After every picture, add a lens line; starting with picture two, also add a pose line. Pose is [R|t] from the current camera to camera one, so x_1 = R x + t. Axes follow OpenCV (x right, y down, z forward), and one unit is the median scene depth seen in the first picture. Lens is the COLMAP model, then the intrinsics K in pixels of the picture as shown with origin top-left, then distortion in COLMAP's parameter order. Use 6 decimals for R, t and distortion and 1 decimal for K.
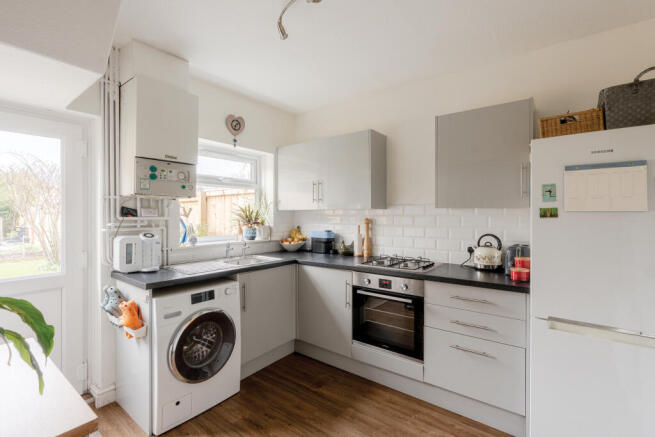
lens RADIAL K [[296.3, 0, 329.4], [0, 296.3, 215.4], [0, 0, 1]] dist [0.000193, 0.000034]
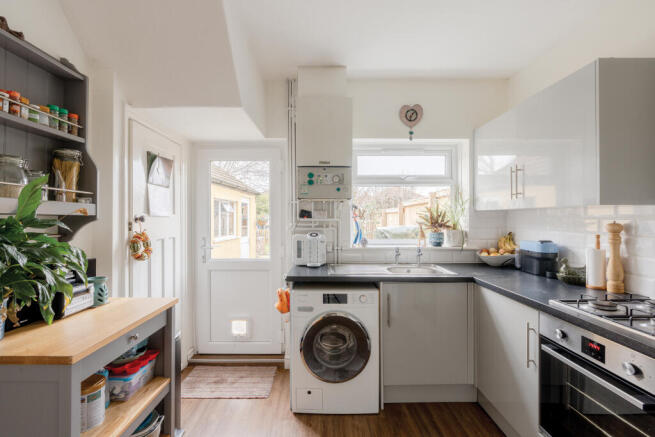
lens RADIAL K [[305.8, 0, 327.5], [0, 305.8, 218.5], [0, 0, 1]] dist [-0.003670, -0.000208]
pose [[0.613316, 0.003600, -0.789830, 0.265448], [-0.001631, 0.999993, 0.003292, 0.001649], [0.789836, -0.000731, 0.613317, 0.252996]]
